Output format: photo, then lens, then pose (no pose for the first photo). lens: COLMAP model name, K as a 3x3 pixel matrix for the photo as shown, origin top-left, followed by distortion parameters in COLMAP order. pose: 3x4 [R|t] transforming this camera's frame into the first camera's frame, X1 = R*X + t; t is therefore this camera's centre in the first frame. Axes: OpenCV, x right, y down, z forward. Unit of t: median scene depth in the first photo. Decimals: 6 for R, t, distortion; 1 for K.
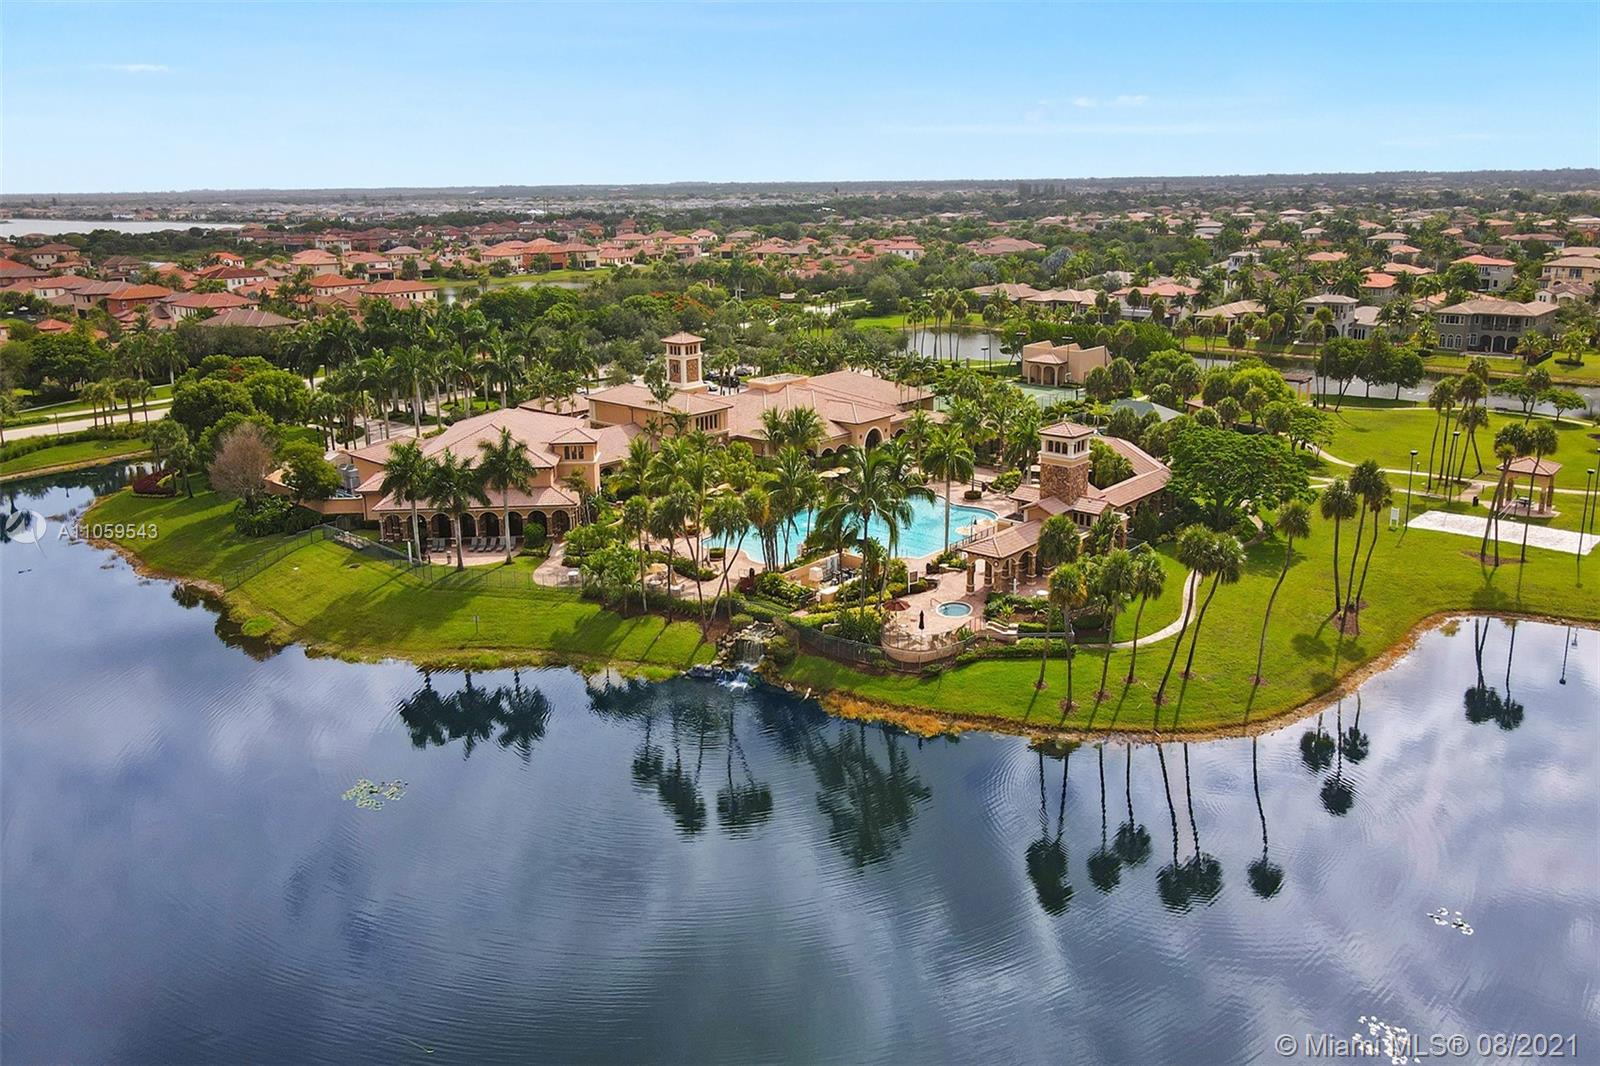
lens RADIAL K [[1223.1, 0, 789.1], [0, 1223.1, 531.0], [0, 0, 1]] dist [0.003337, 0.010260]
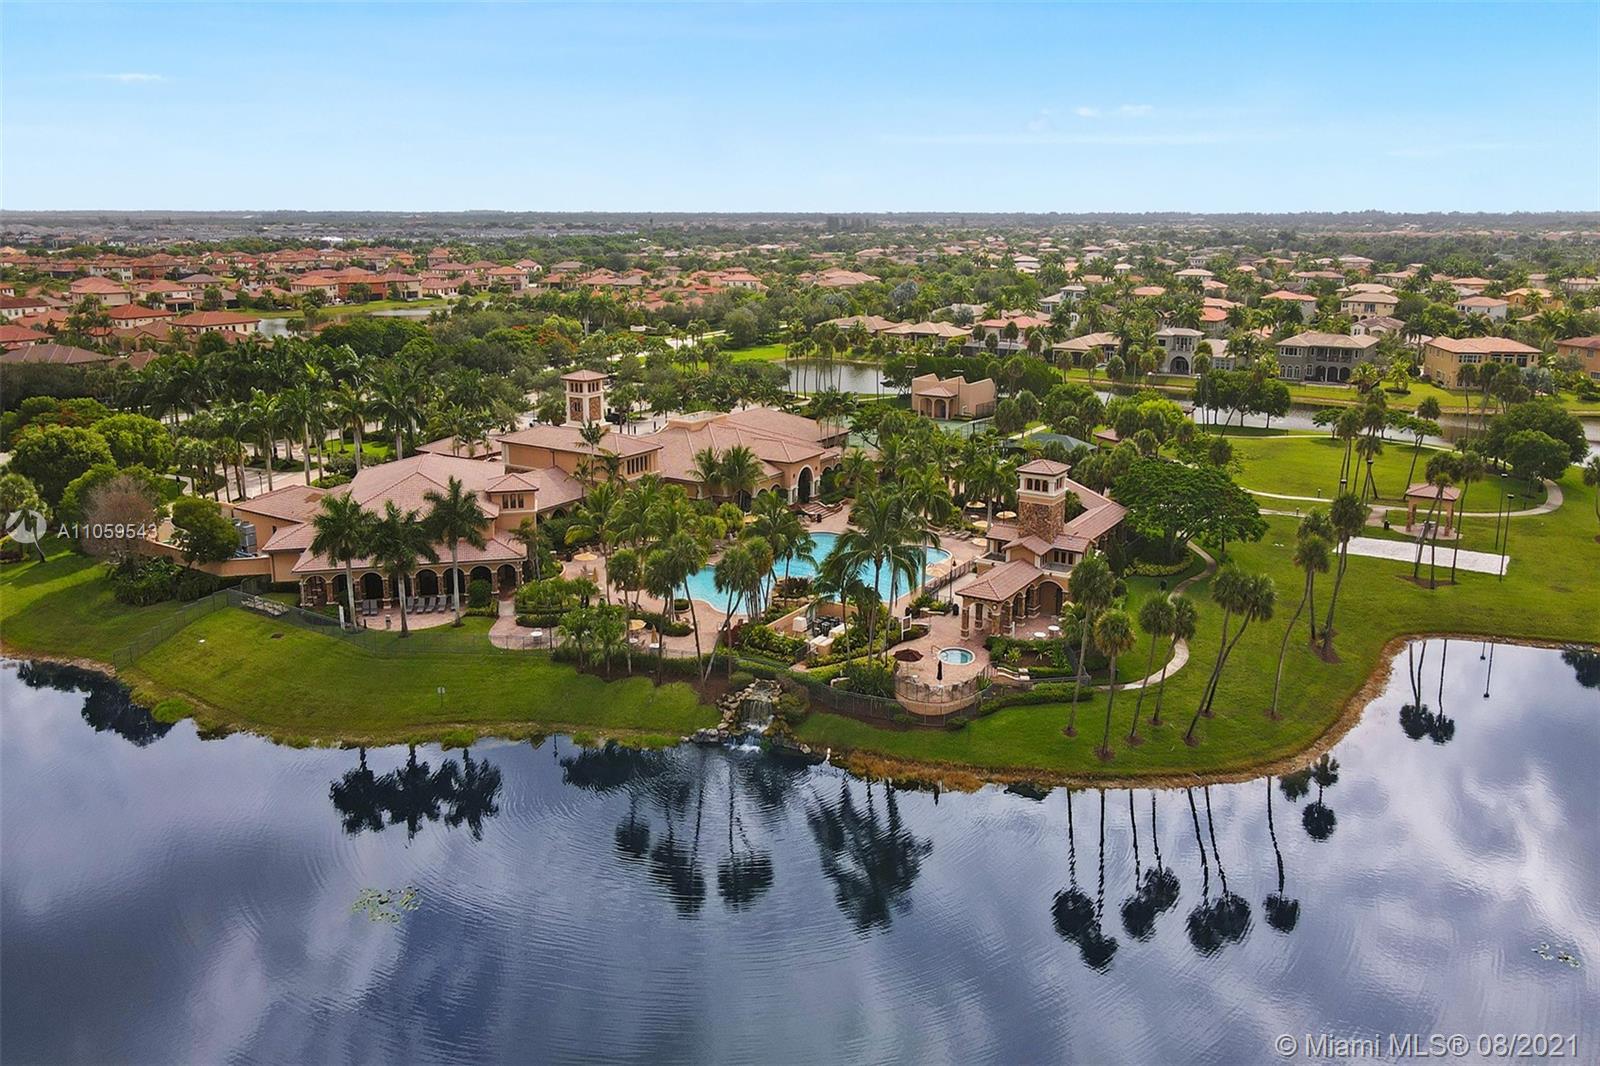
lens RADIAL K [[1223.1, 0, 789.1], [0, 1223.1, 531.0], [0, 0, 1]] dist [0.003337, 0.010260]
pose [[0.984831, -0.028716, 0.171125, -0.112260], [0.032795, 0.999240, -0.021052, -0.013148], [-0.170390, 0.026345, 0.985024, 0.048539]]
